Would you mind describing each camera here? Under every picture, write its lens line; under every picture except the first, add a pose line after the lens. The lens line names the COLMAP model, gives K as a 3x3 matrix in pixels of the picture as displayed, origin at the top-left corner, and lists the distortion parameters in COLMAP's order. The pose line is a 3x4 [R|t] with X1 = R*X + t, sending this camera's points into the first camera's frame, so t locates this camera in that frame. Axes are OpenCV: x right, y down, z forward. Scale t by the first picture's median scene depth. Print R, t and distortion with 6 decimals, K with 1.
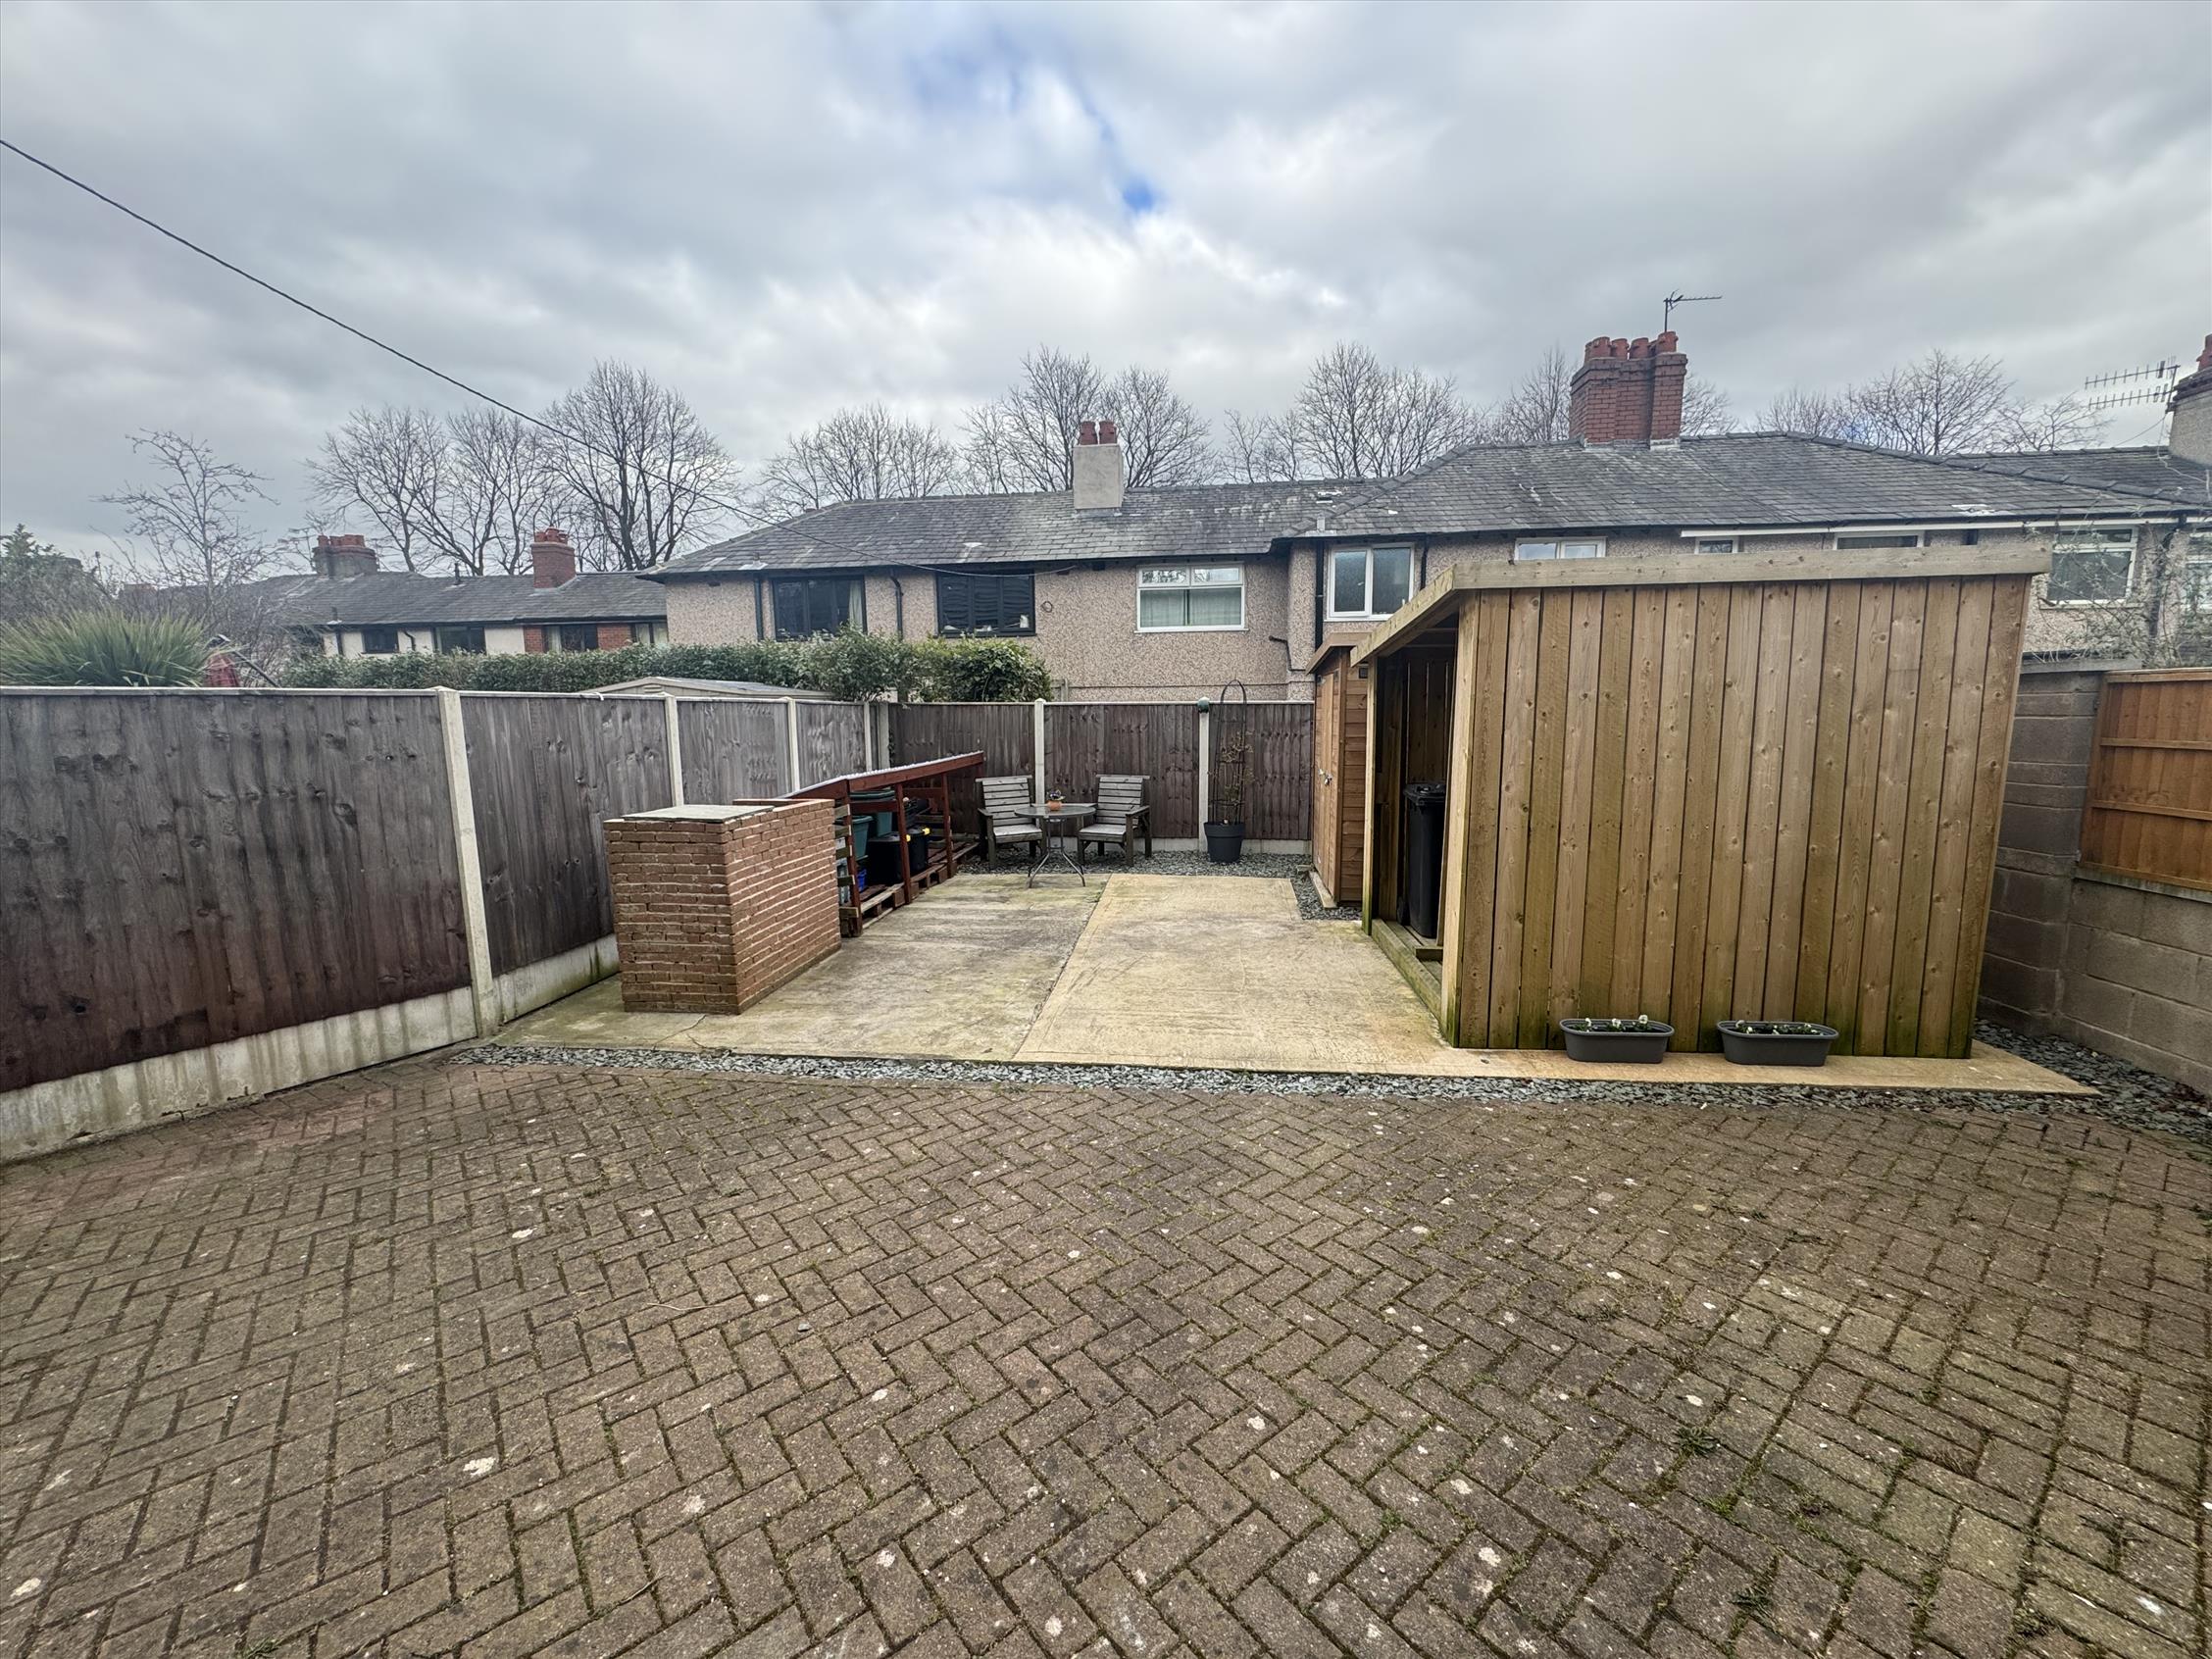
lens RADIAL K [[888.9, 0, 1112.2], [0, 888.9, 825.5], [0, 0, 1]] dist [-0.000864, -0.000005]
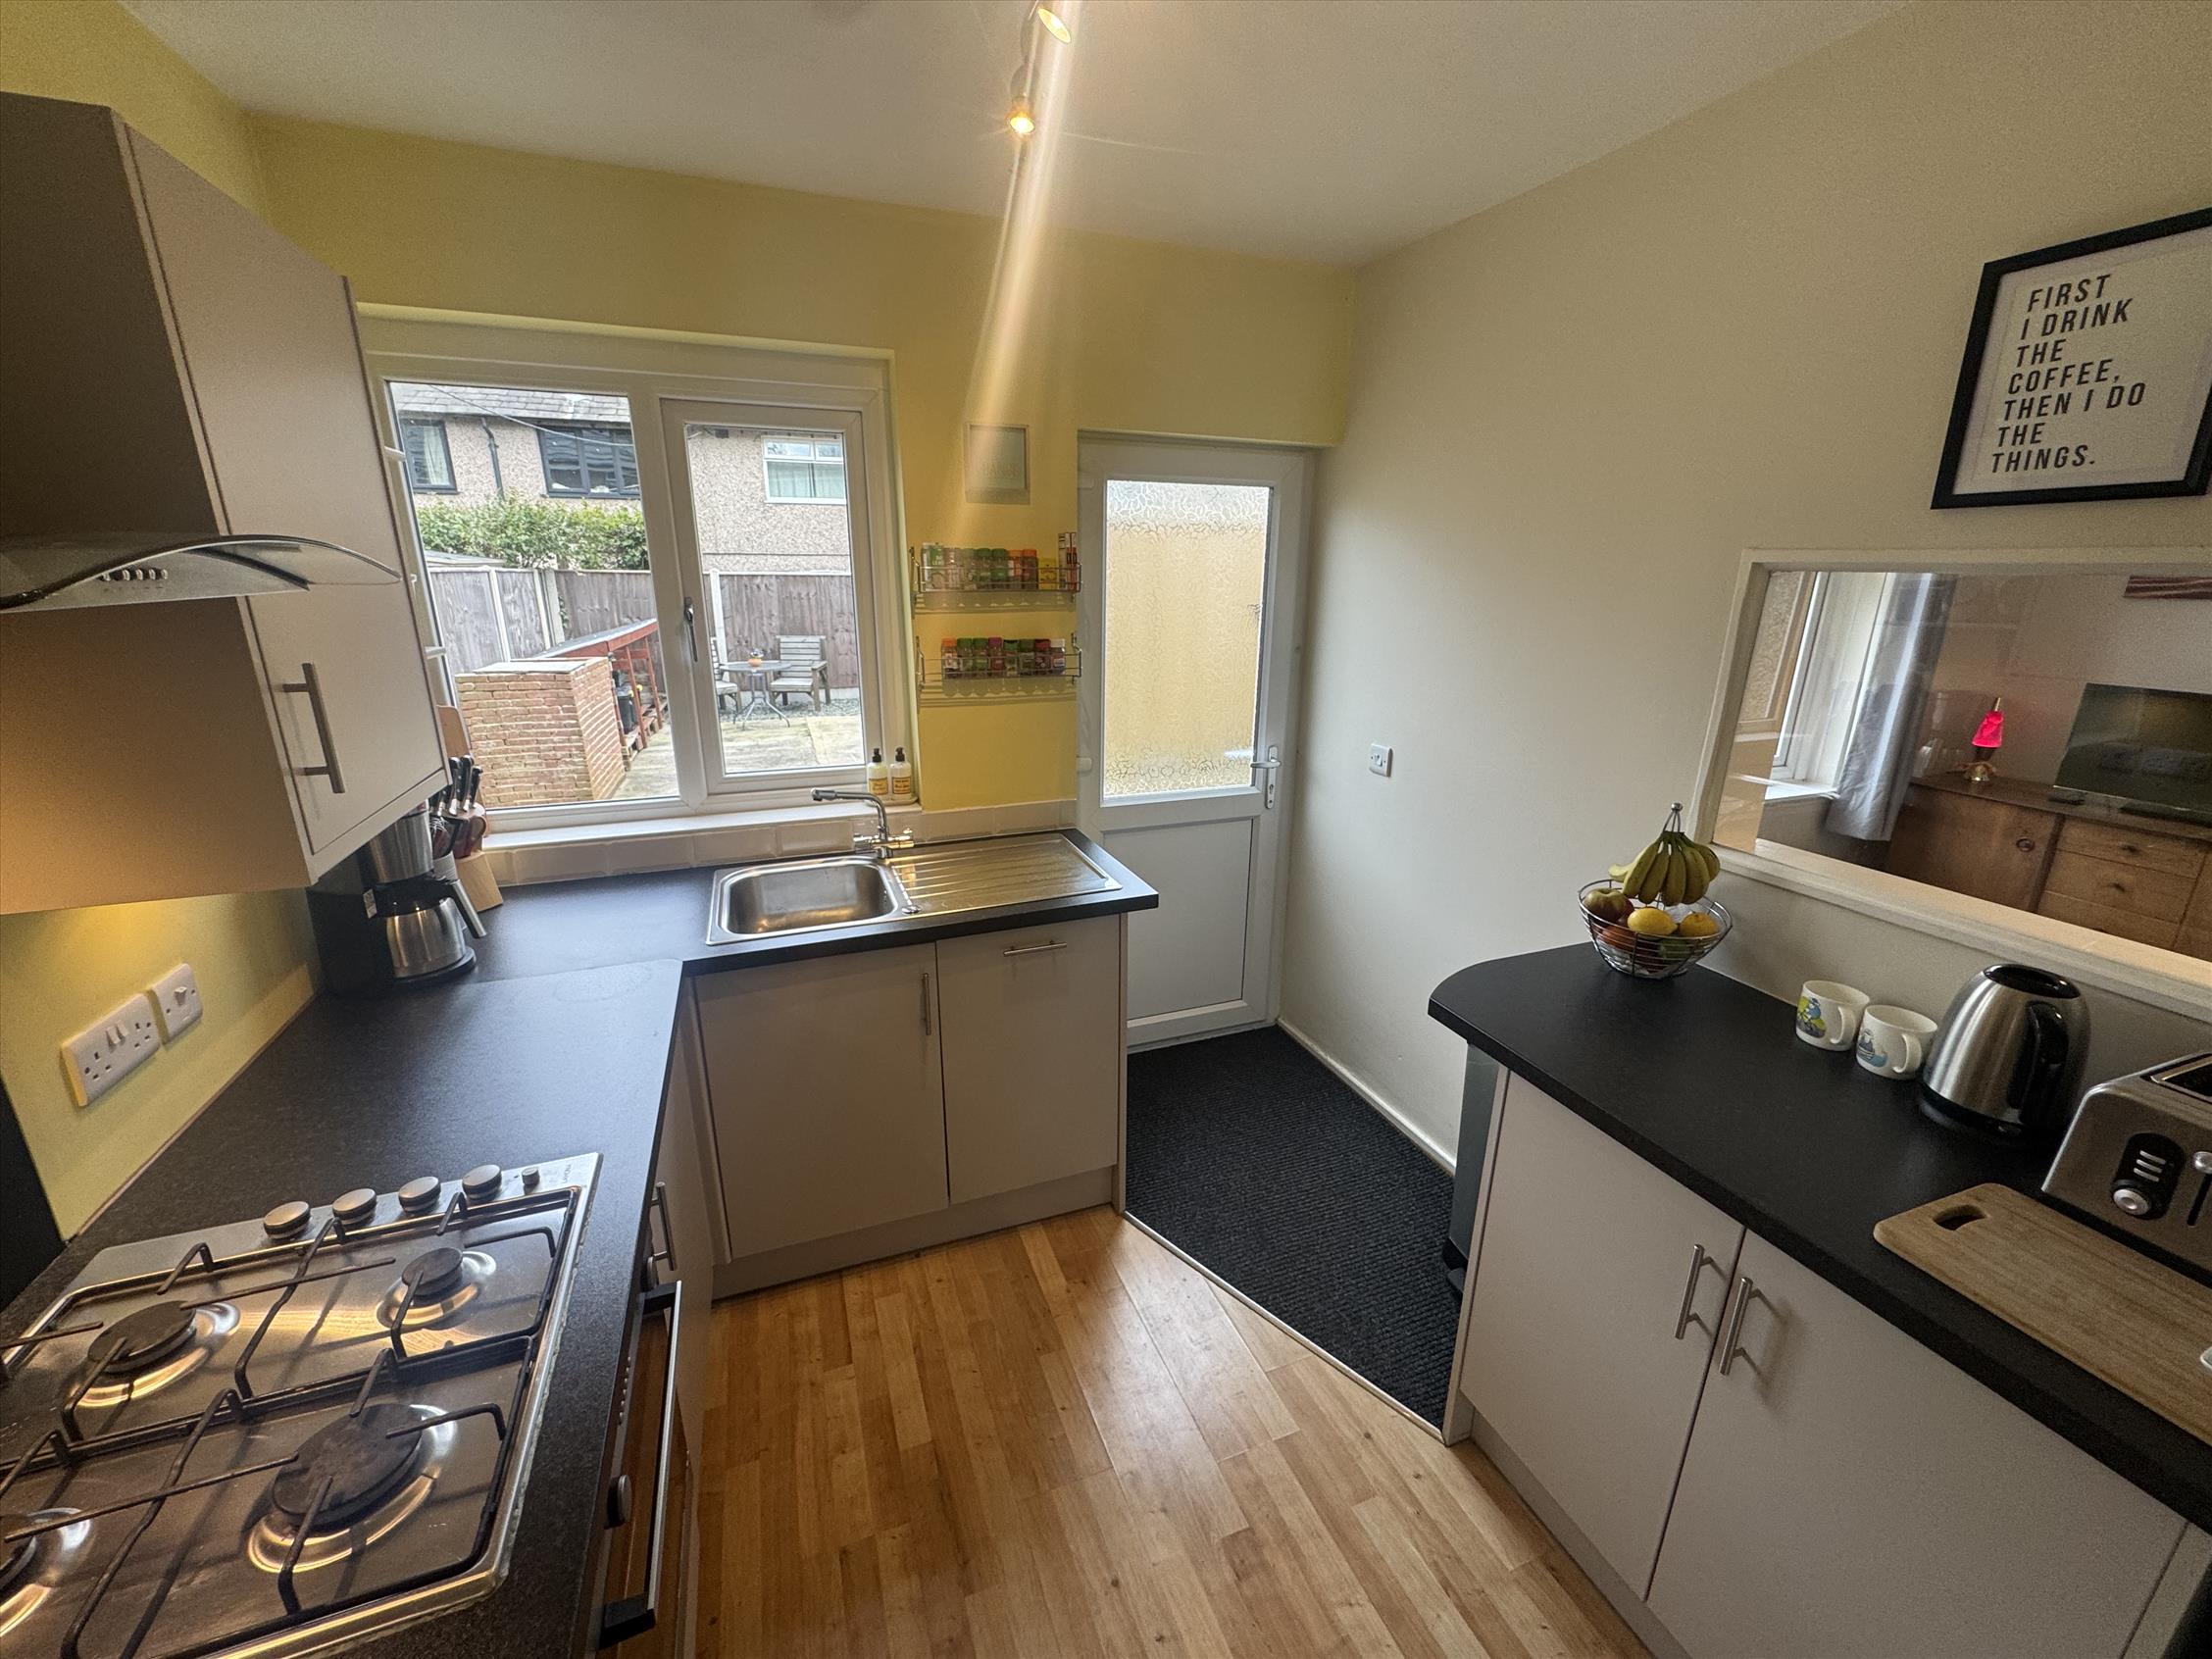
lens RADIAL K [[888.9, 0, 1101.1], [0, 888.9, 830.0], [0, 0, 1]] dist [-0.000864, -0.000005]
pose [[0.901447, -0.106802, 0.419508, -0.155197], [0.040720, 0.985710, 0.163453, 0.021734], [-0.430970, -0.130262, 0.892915, -0.279702]]
